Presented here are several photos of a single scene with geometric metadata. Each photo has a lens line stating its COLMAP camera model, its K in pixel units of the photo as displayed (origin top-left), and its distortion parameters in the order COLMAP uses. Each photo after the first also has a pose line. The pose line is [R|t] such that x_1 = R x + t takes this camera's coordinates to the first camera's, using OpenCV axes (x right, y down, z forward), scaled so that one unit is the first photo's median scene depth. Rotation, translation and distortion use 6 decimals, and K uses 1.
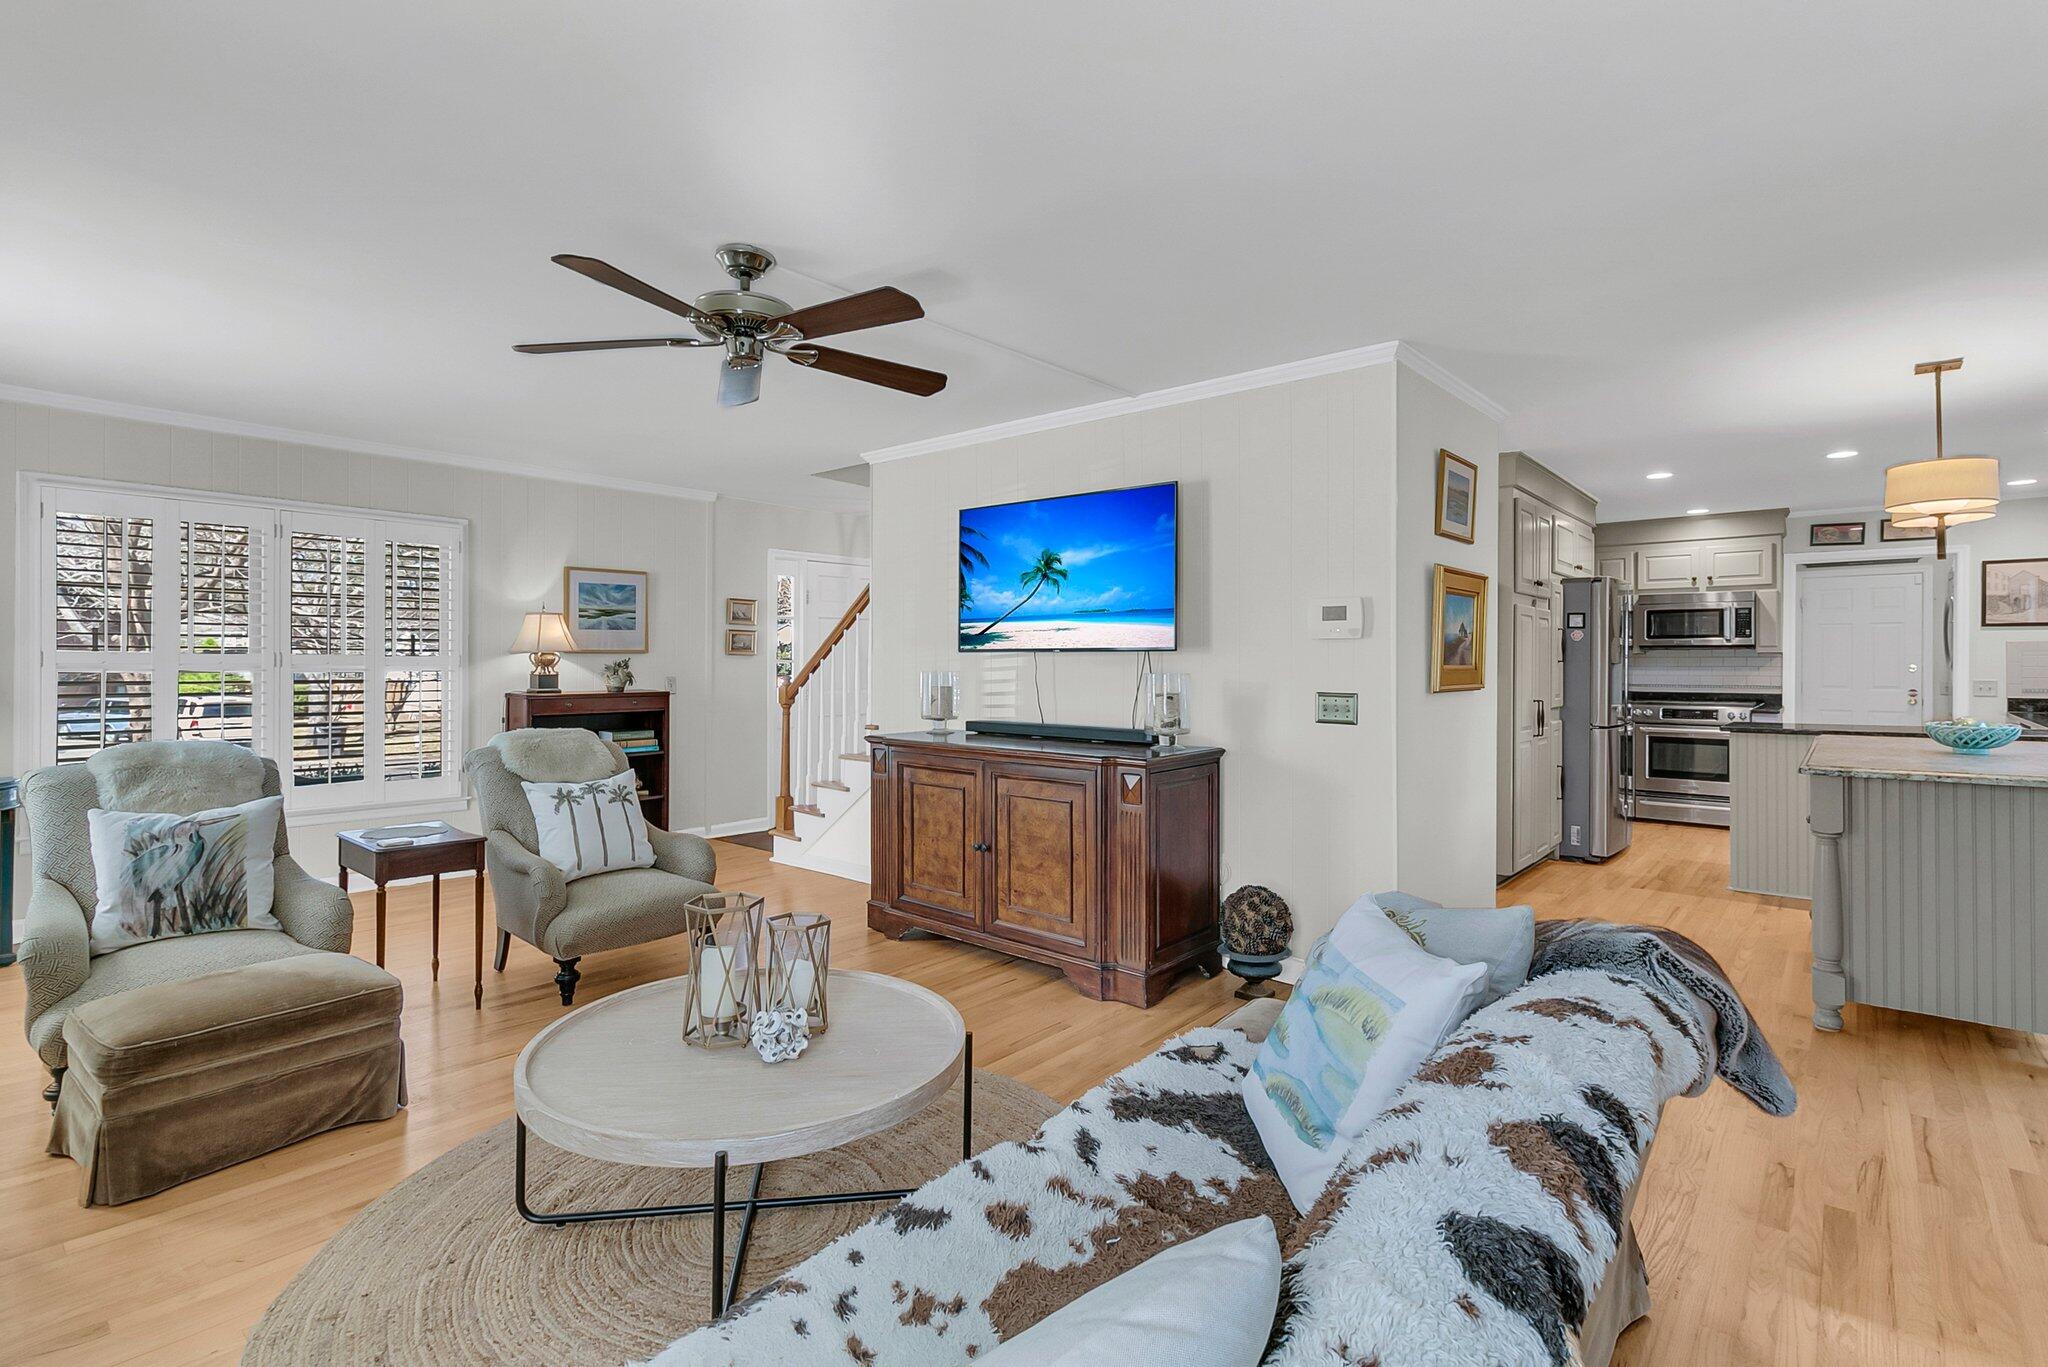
lens RADIAL K [[980.6, 0, 1015.6], [0, 980.6, 661.6], [0, 0, 1]] dist [0.004030, 0.000889]
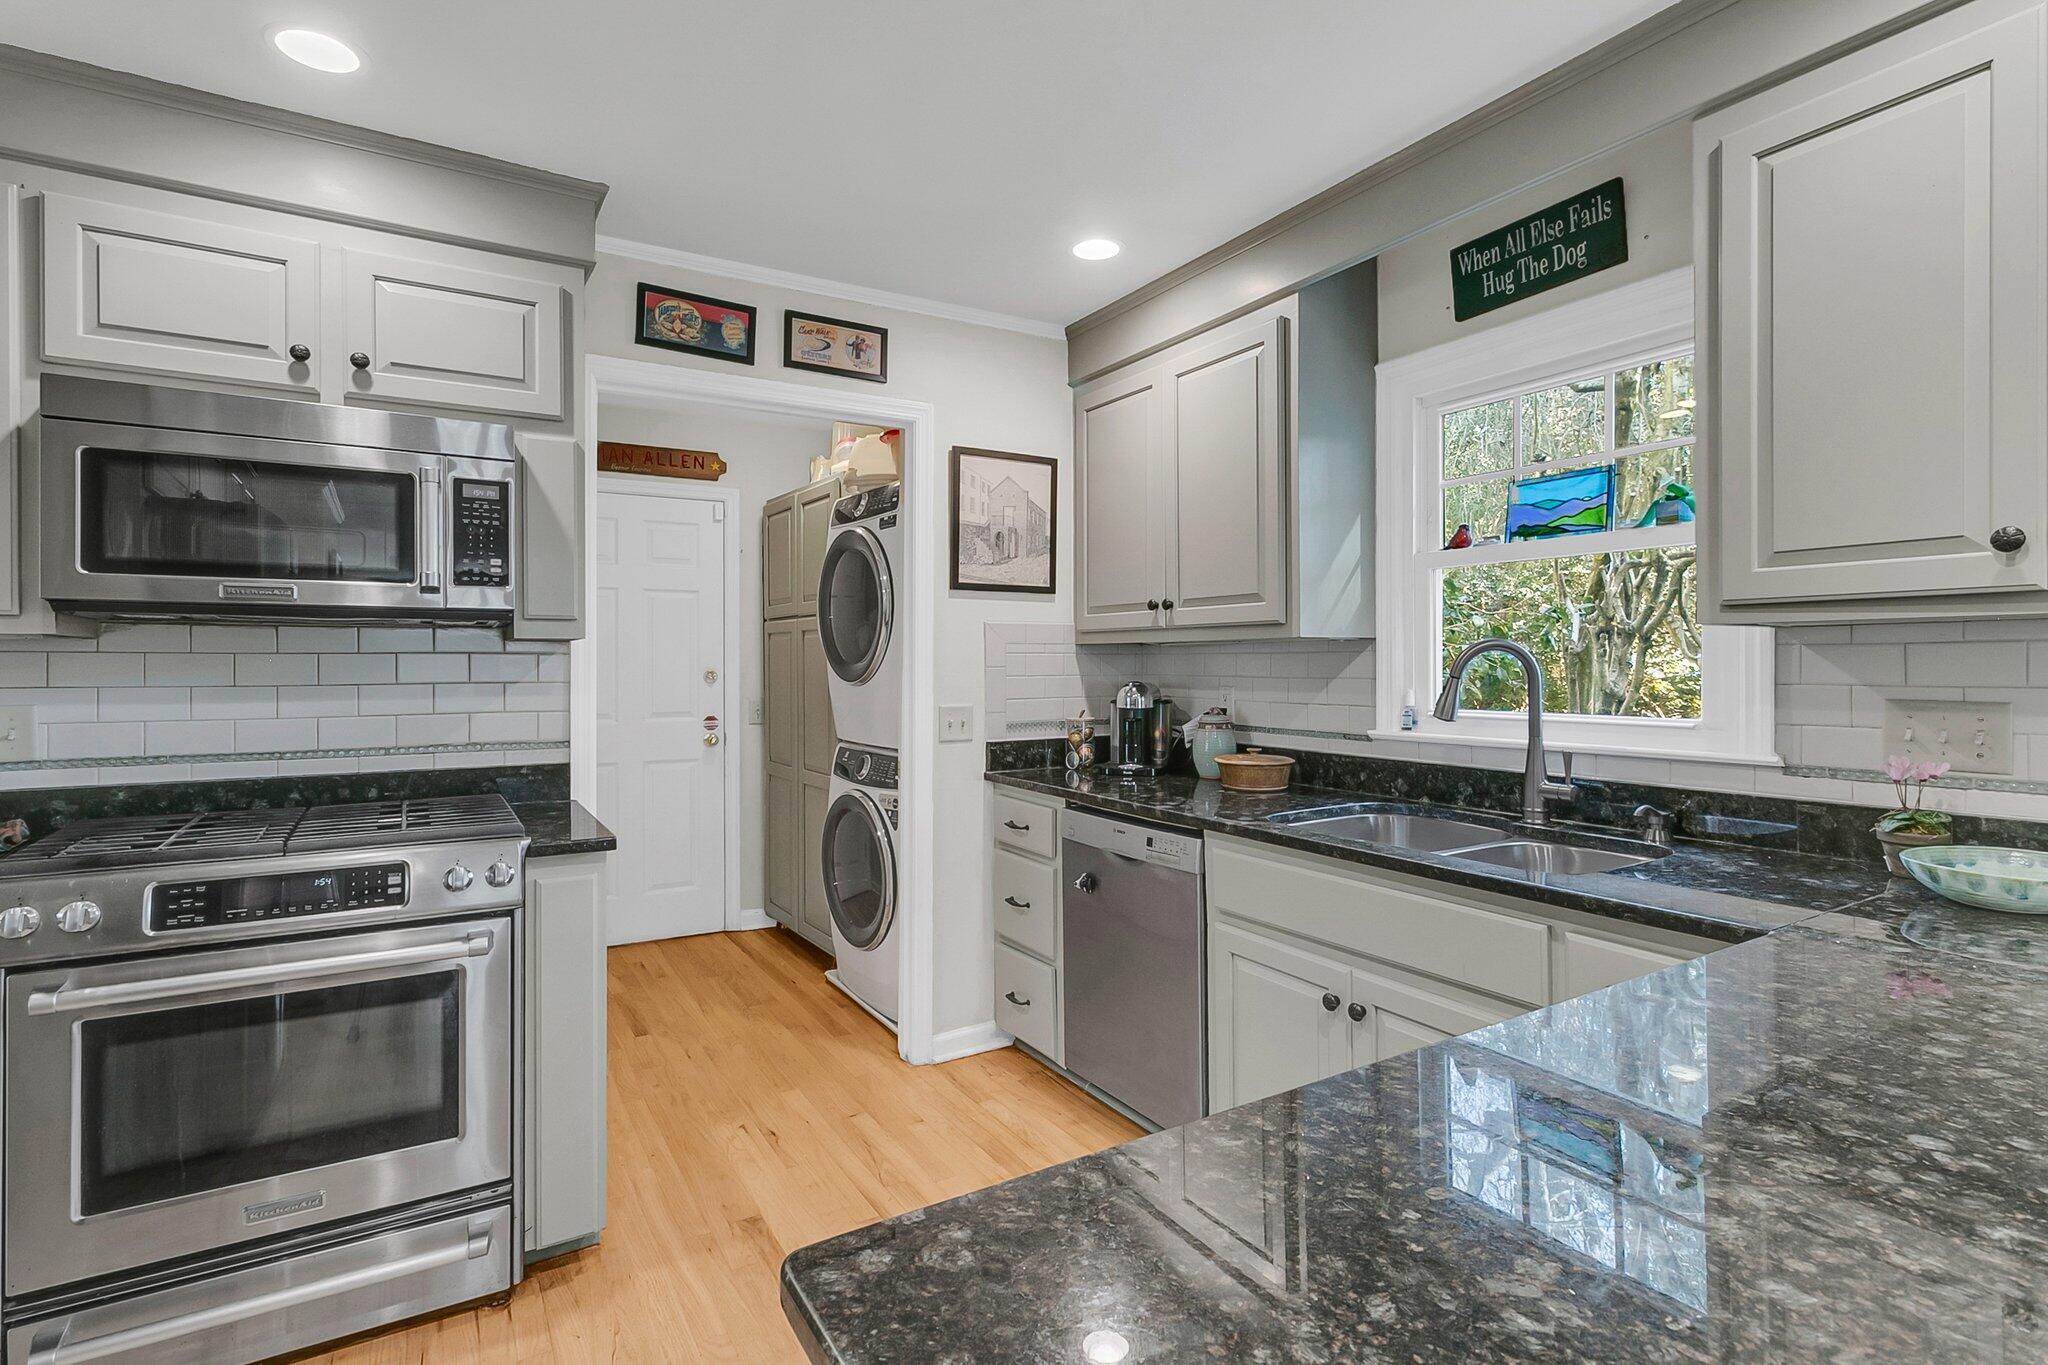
lens RADIAL K [[980.6, 0, 1054.0], [0, 980.6, 667.2], [0, 0, 1]] dist [0.004030, 0.000889]
pose [[0.304834, -0.005385, 0.952390, 0.566980], [0.002812, 0.999985, 0.004755, -0.001394], [-0.952401, 0.001228, 0.304844, 0.823789]]
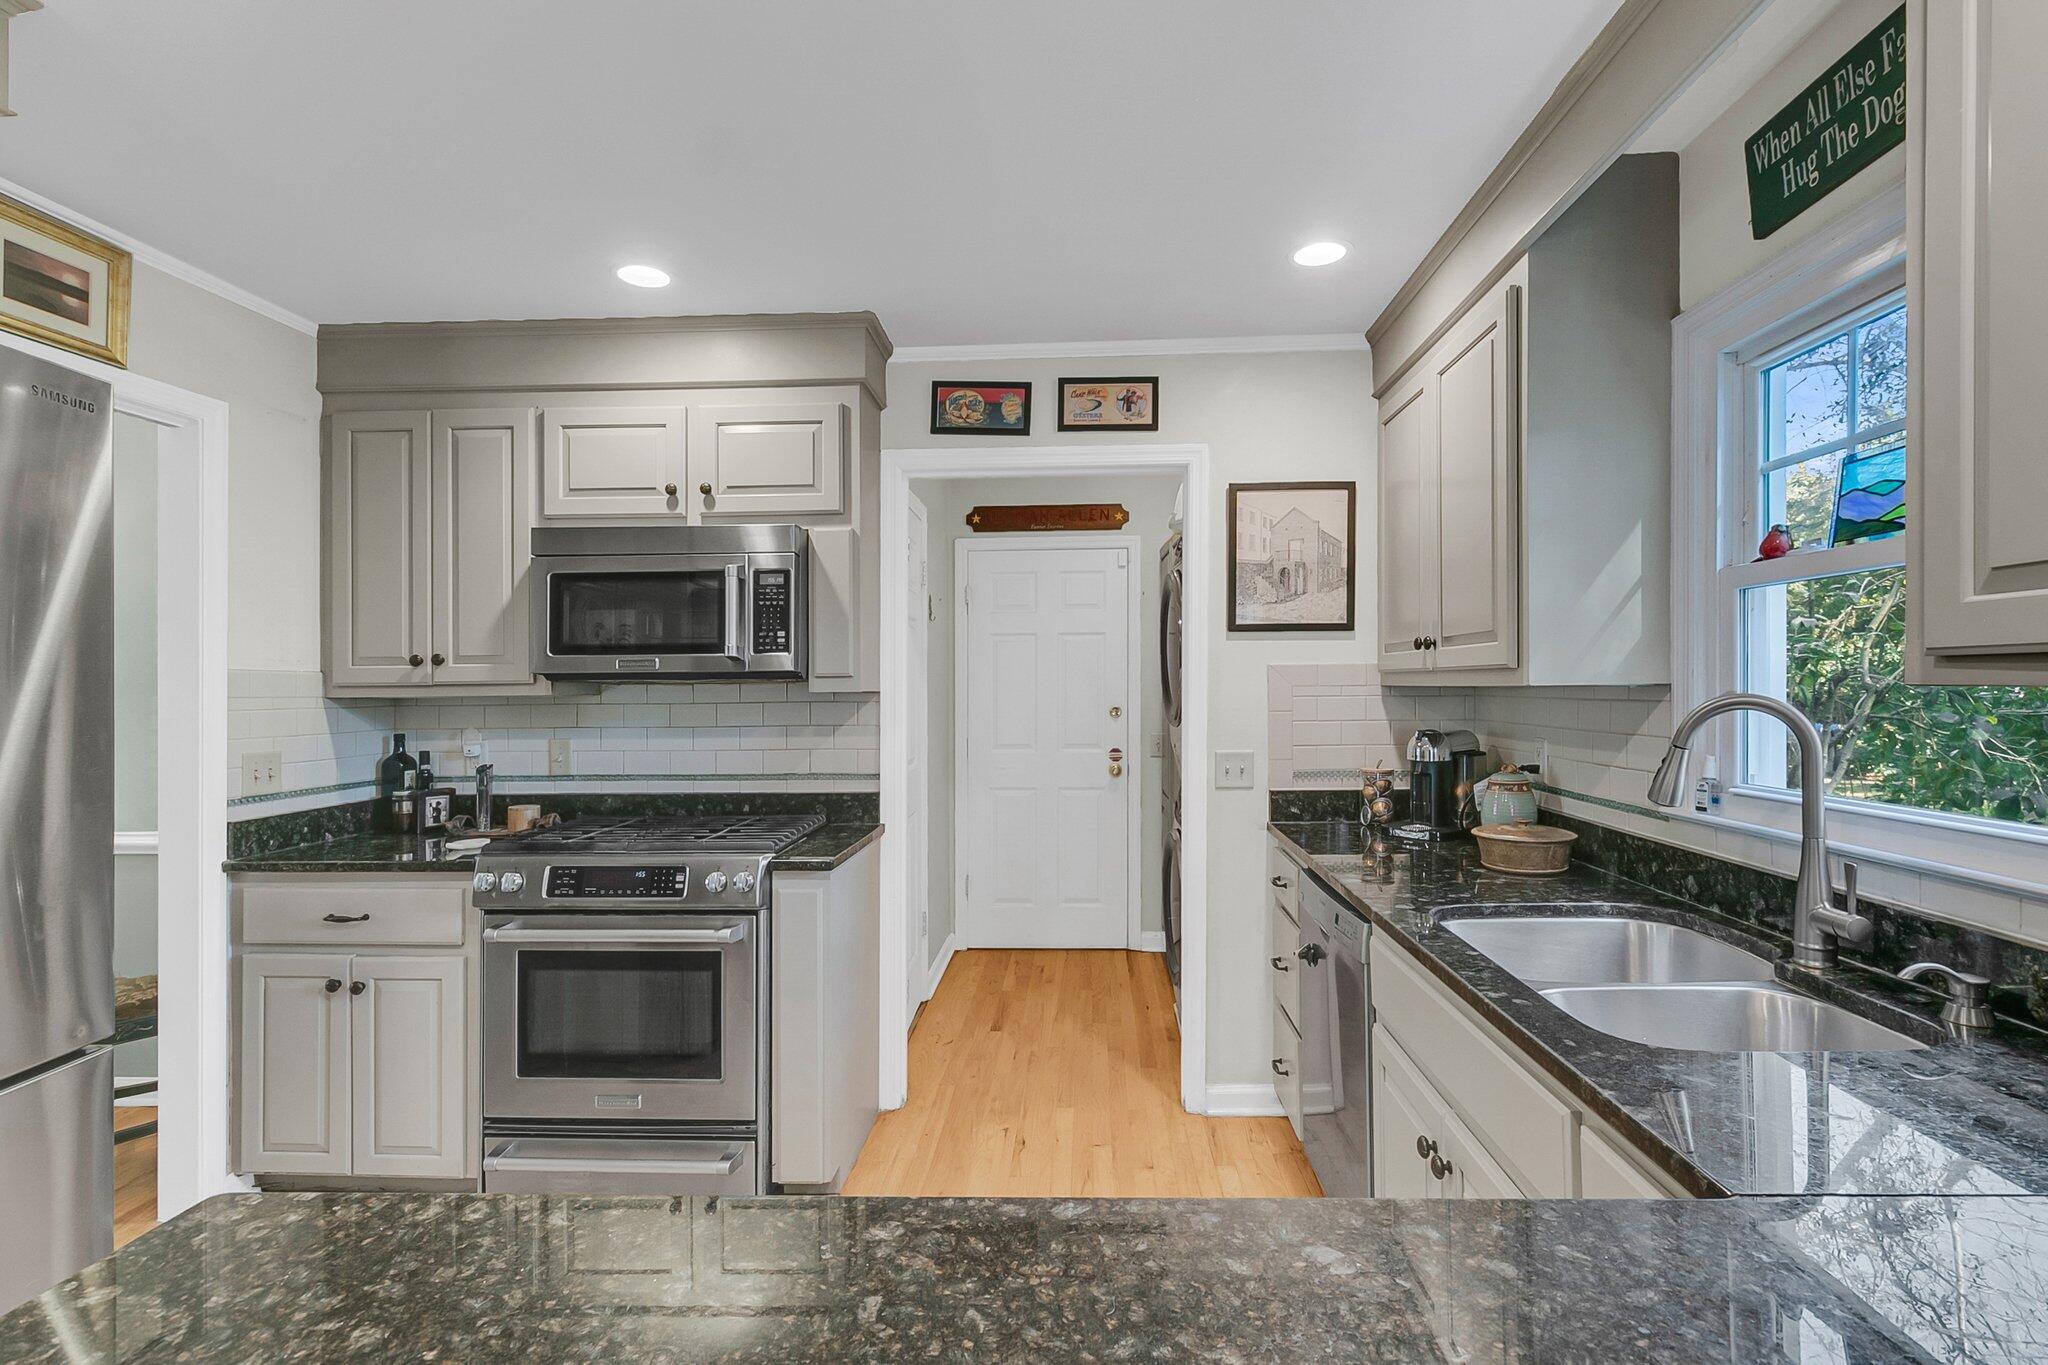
lens RADIAL K [[980.6, 0, 1050.5], [0, 980.6, 693.2], [0, 0, 1]] dist [0.004030, 0.000889]
pose [[0.782128, -0.011325, 0.623014, 0.648401], [0.009649, 0.999935, 0.006064, -0.011284], [-0.623043, 0.001268, 0.782187, 0.711627]]
